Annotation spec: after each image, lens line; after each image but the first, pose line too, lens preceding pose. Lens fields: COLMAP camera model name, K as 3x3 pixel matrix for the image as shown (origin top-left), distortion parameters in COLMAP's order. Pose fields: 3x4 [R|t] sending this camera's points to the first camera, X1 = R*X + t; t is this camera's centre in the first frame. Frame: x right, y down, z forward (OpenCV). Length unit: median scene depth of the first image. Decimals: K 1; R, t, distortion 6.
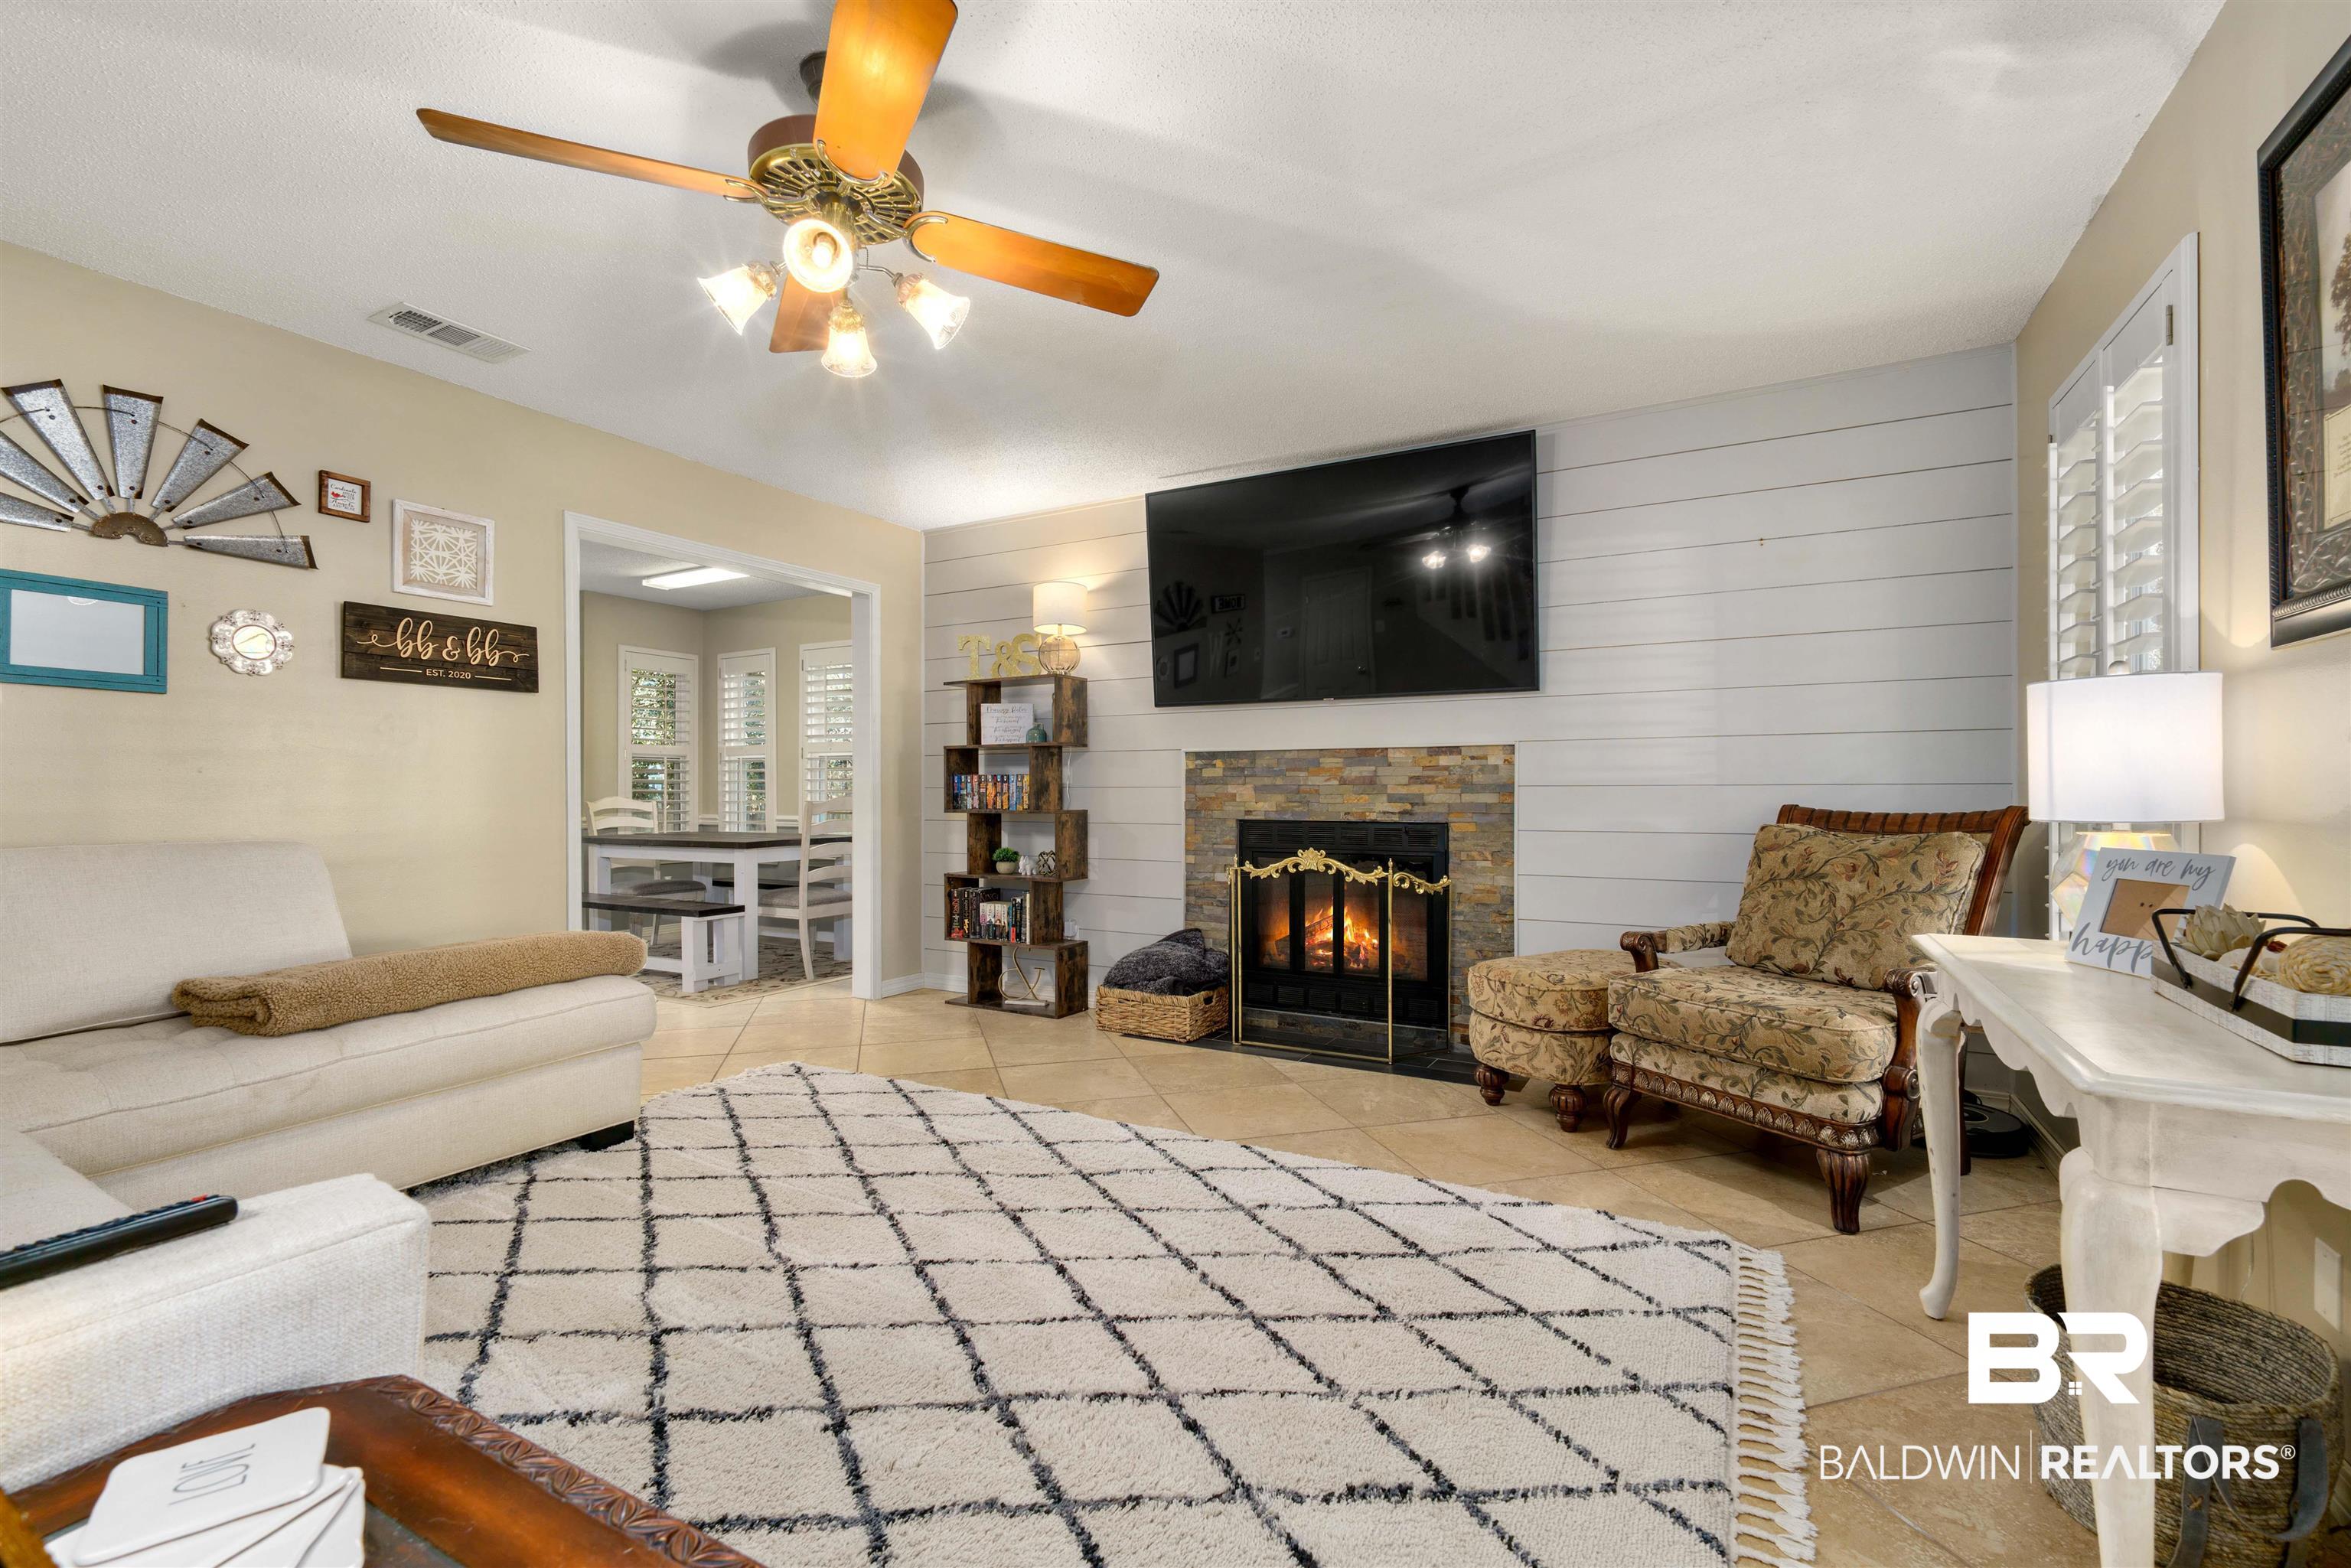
lens RADIAL K [[1010.6, 0, 1173.1], [0, 1010.6, 800.1], [0, 0, 1]] dist [-0.003166, -0.000272]
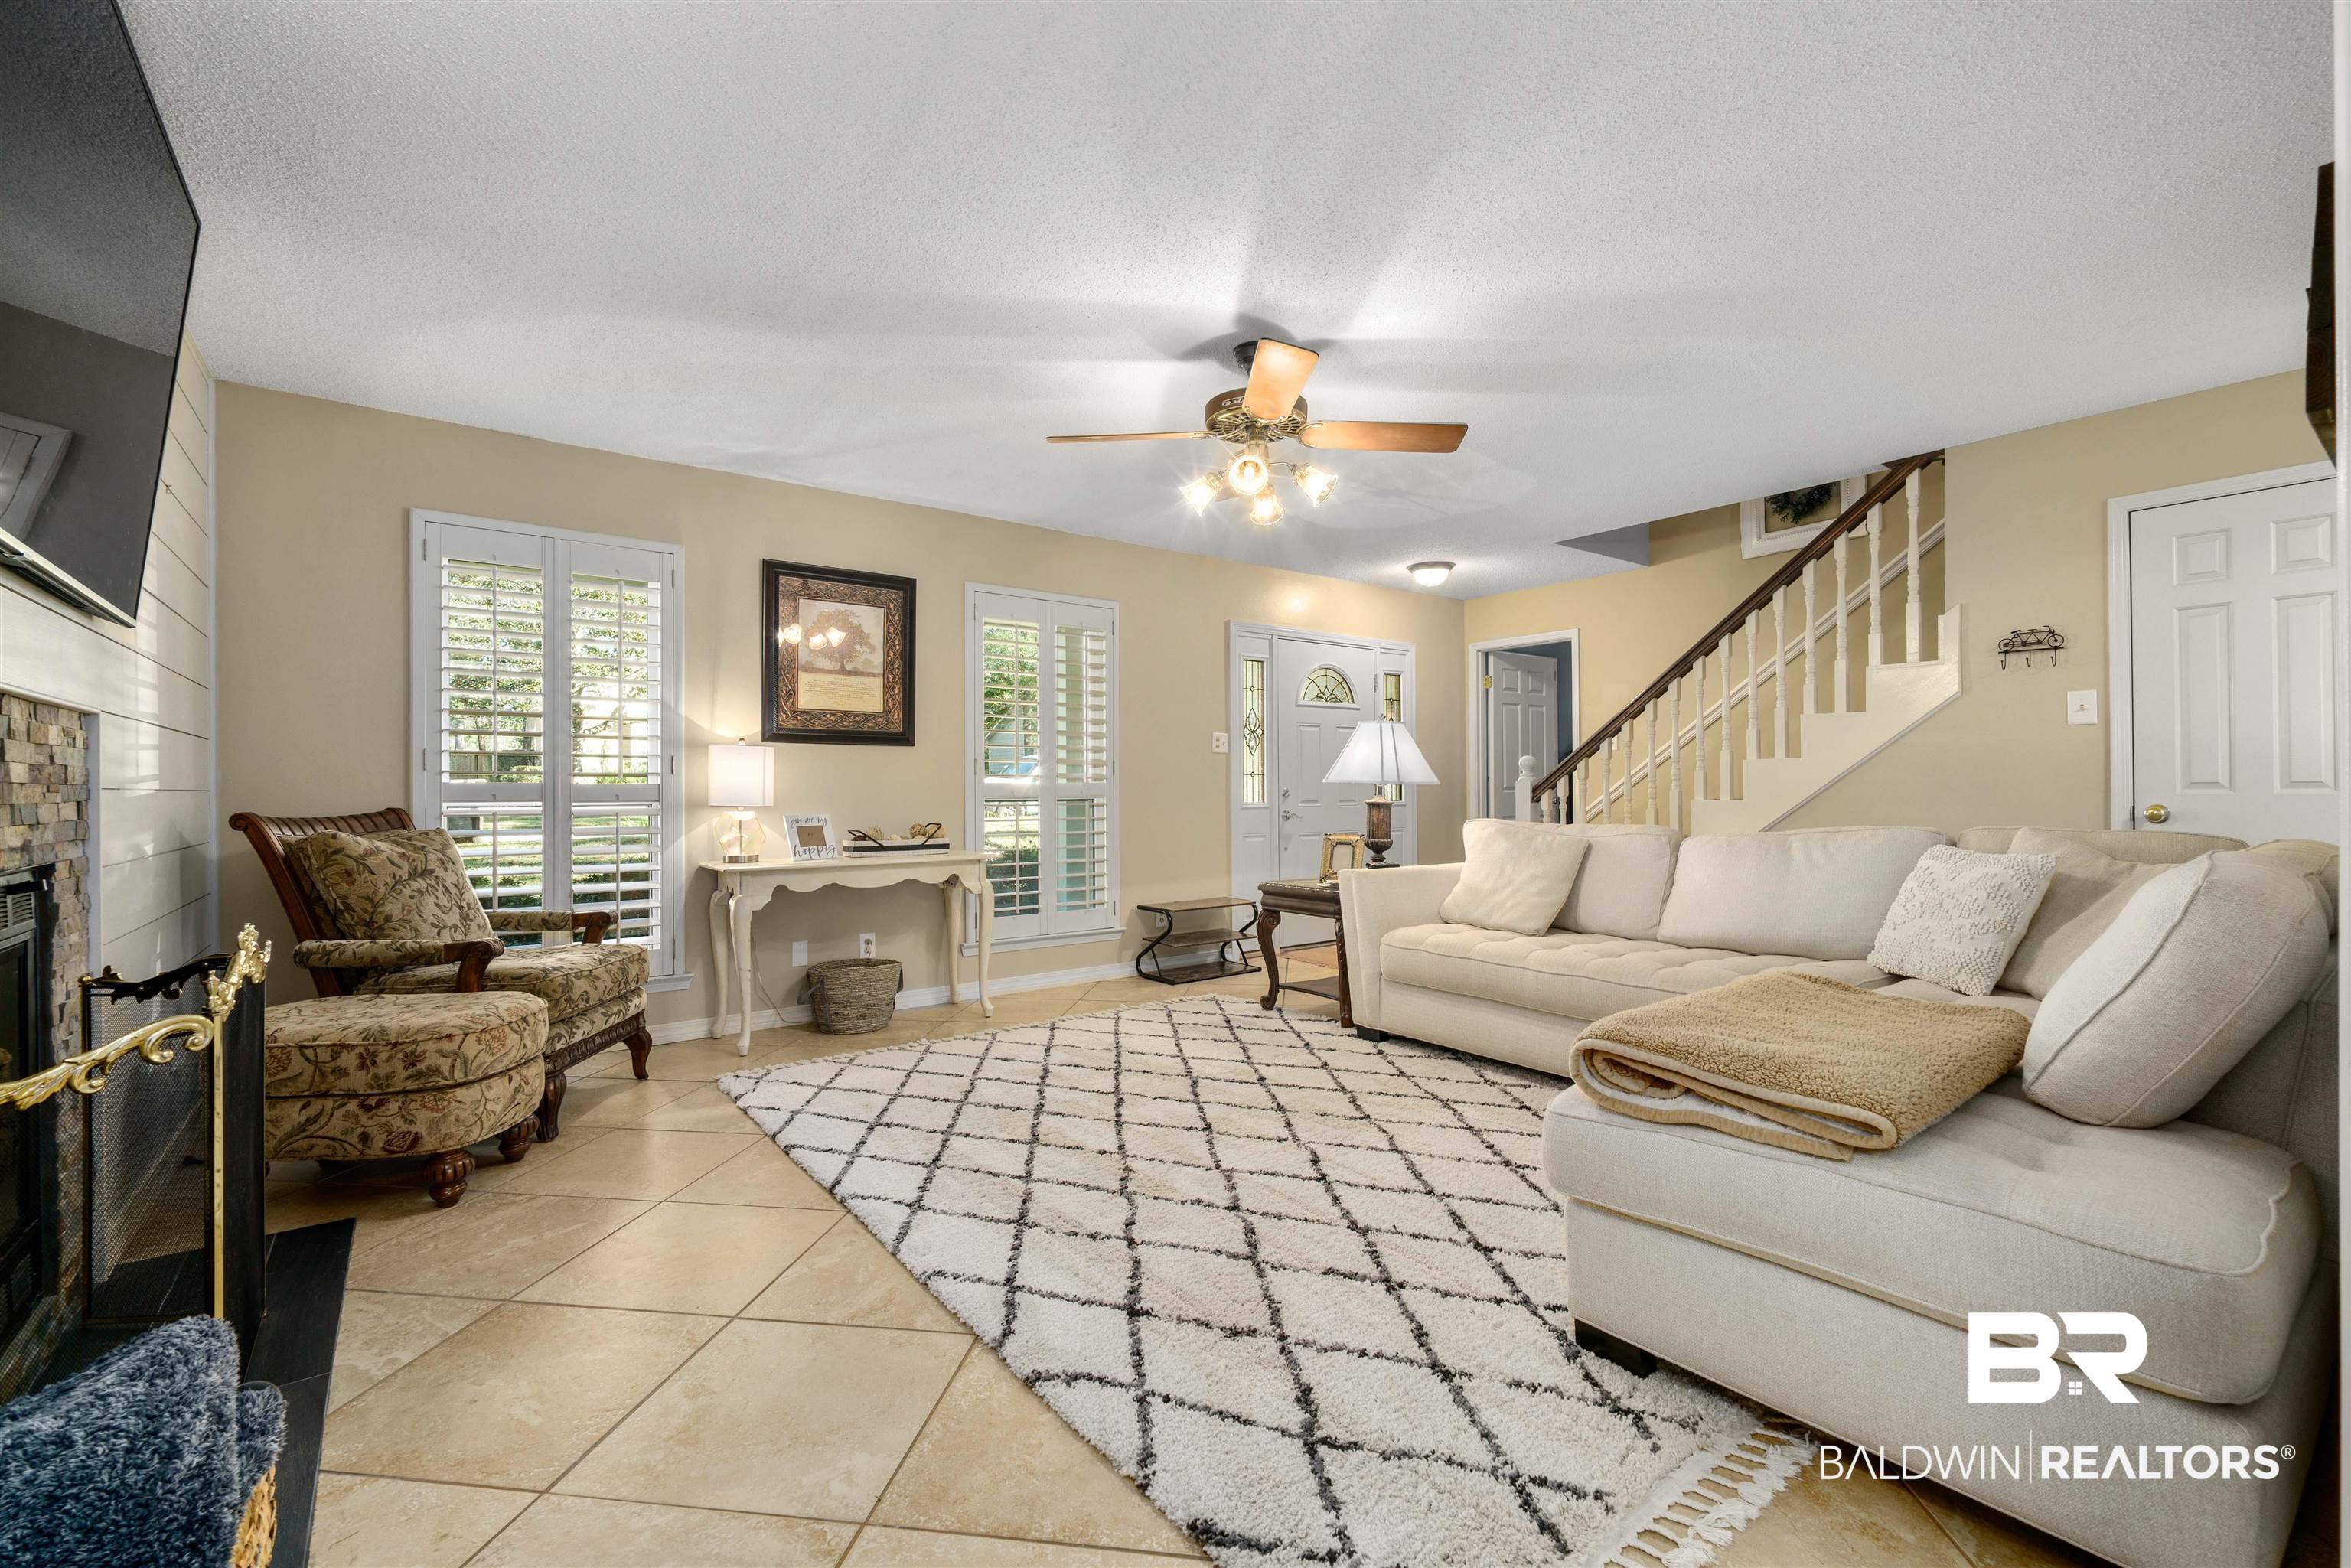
lens RADIAL K [[1004.3, 0, 1175.5], [0, 1004.3, 784.0], [0, 0, 1]] dist [-0.001476, -0.000222]
pose [[-0.917972, 0.010391, 0.396510, -0.433774], [0.011896, 0.999928, 0.001335, -0.011321], [-0.396468, 0.005942, -0.918030, 1.294704]]
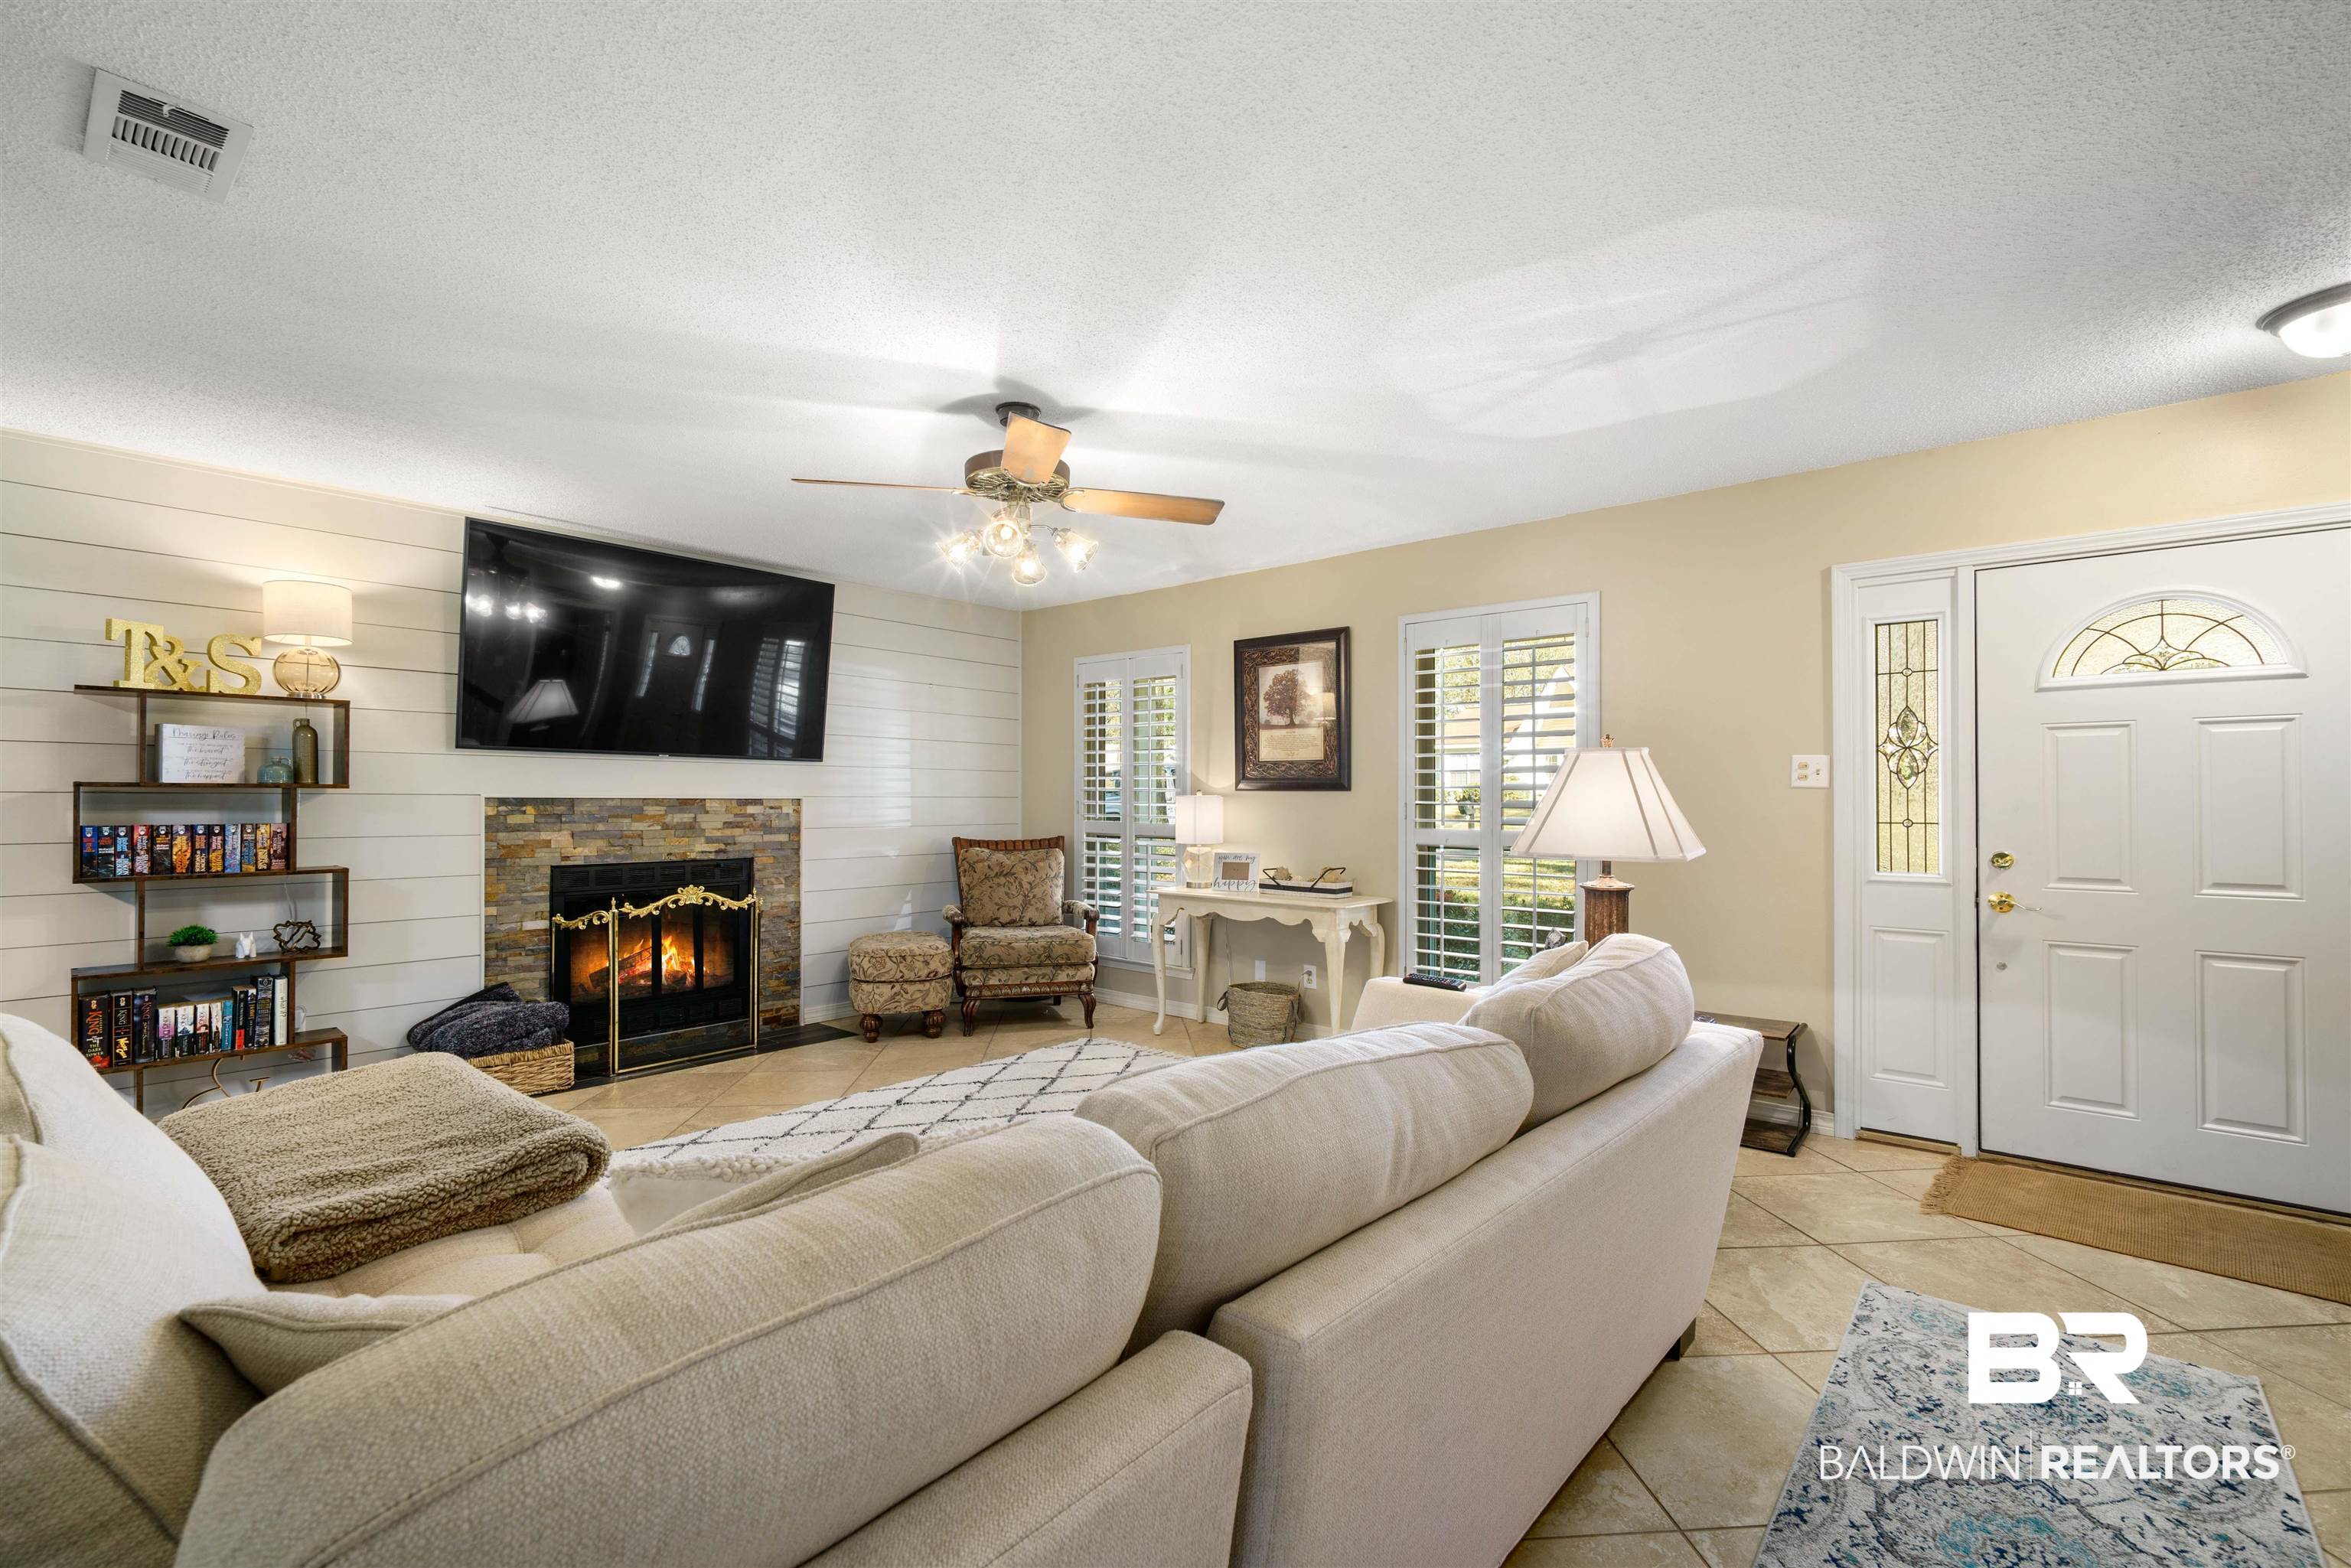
lens RADIAL K [[1006.7, 0, 1180.9], [0, 1006.7, 789.9], [0, 0, 1]] dist [-0.003089, -0.000093]
pose [[0.194638, 0.012978, 0.980789, -0.939904], [0.006212, 0.999876, -0.014463, -0.044757], [-0.980856, 0.008908, 0.194533, 0.220645]]
